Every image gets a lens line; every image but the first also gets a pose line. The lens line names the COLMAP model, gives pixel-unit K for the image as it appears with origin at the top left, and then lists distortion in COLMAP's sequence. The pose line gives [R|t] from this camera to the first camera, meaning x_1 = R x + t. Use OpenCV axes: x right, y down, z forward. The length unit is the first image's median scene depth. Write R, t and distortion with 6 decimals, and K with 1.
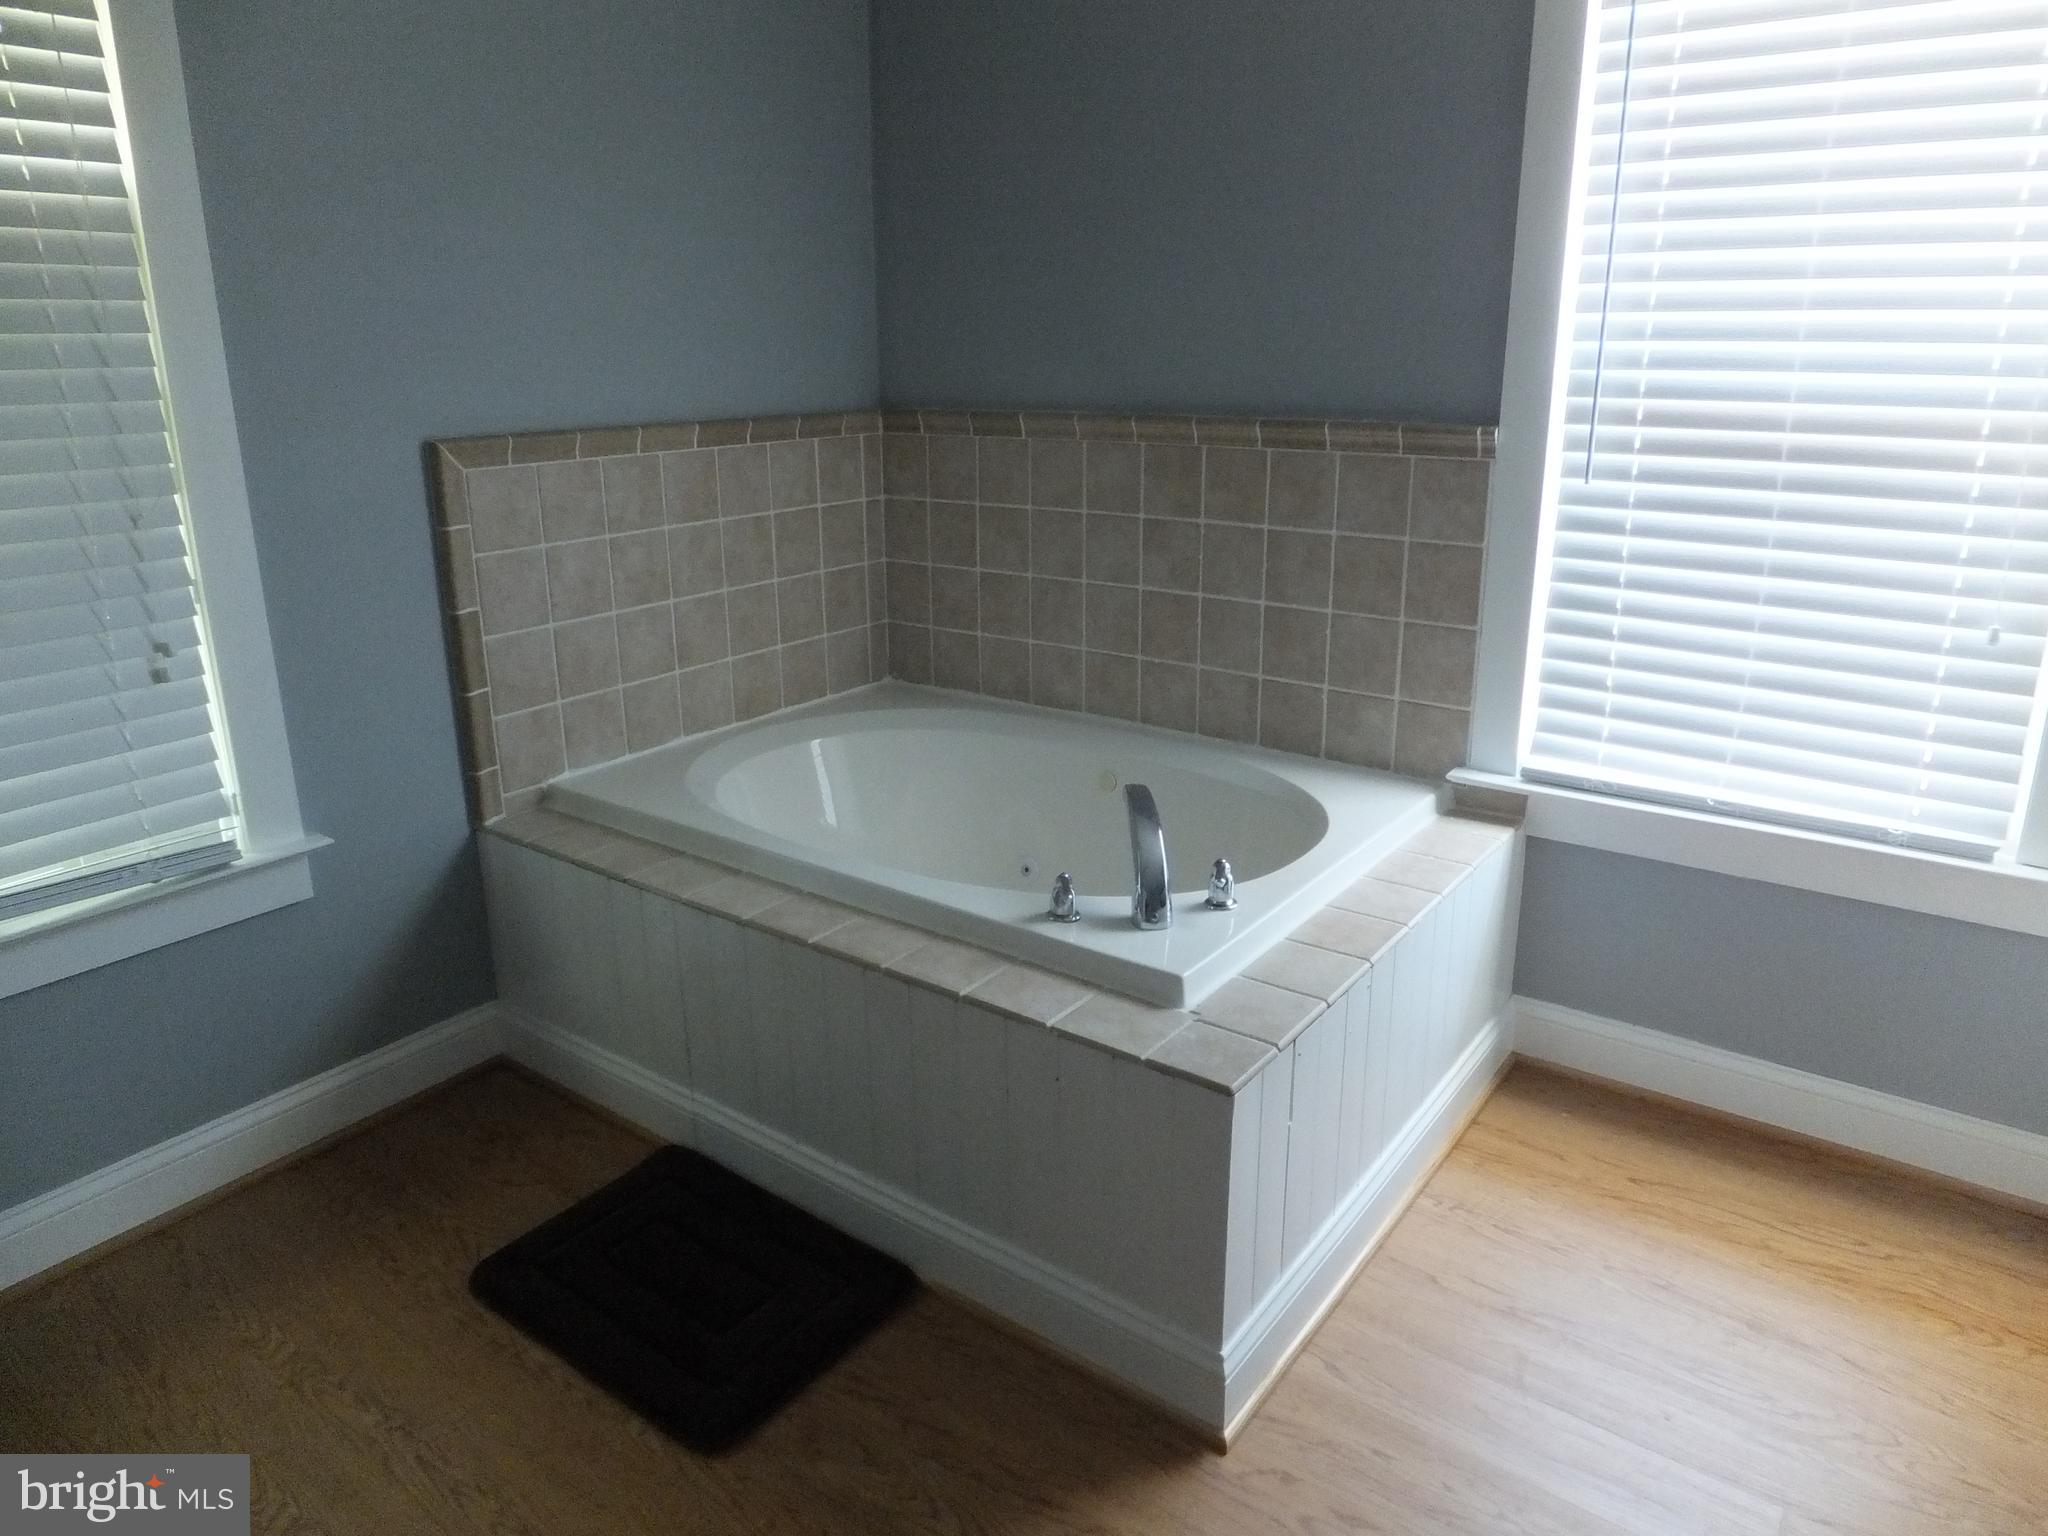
lens RADIAL K [[1367.4, 0, 1028.9], [0, 1367.4, 732.4], [0, 0, 1]] dist [-0.020308, 0.020682]
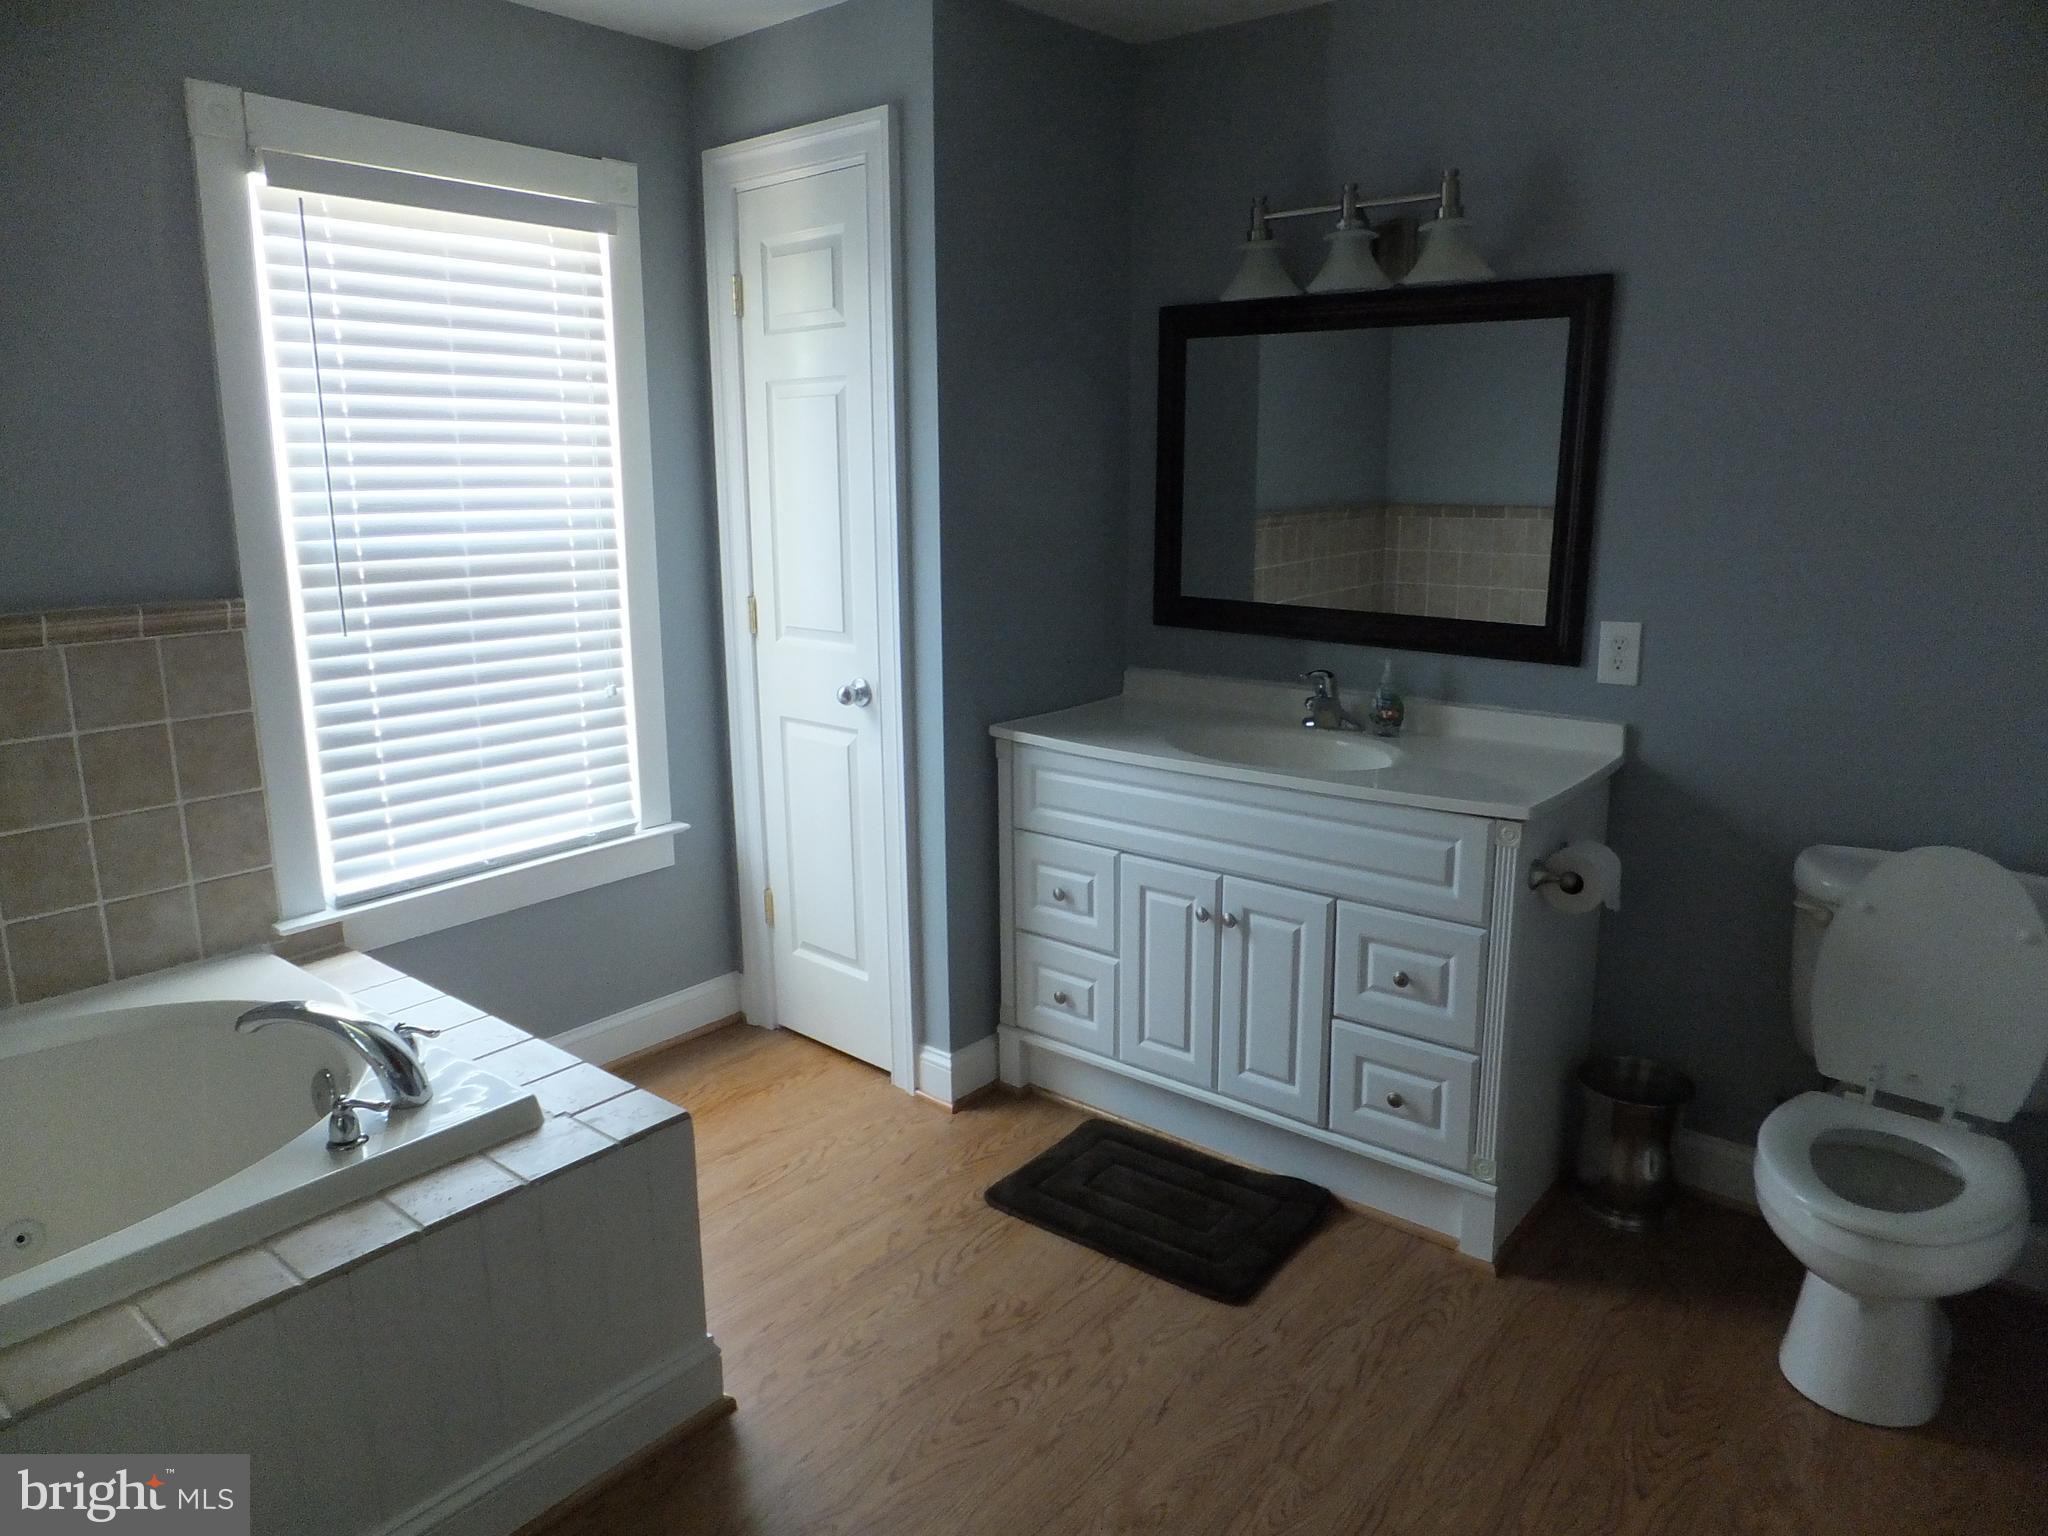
lens RADIAL K [[1367.4, 0, 1023.0], [0, 1367.4, 763.3], [0, 0, 1]] dist [-0.020308, 0.020682]
pose [[0.053932, -0.209851, 0.976245, -0.675943], [0.288471, 0.939256, 0.185964, -0.123901], [-0.955969, 0.271589, 0.111192, 0.334112]]
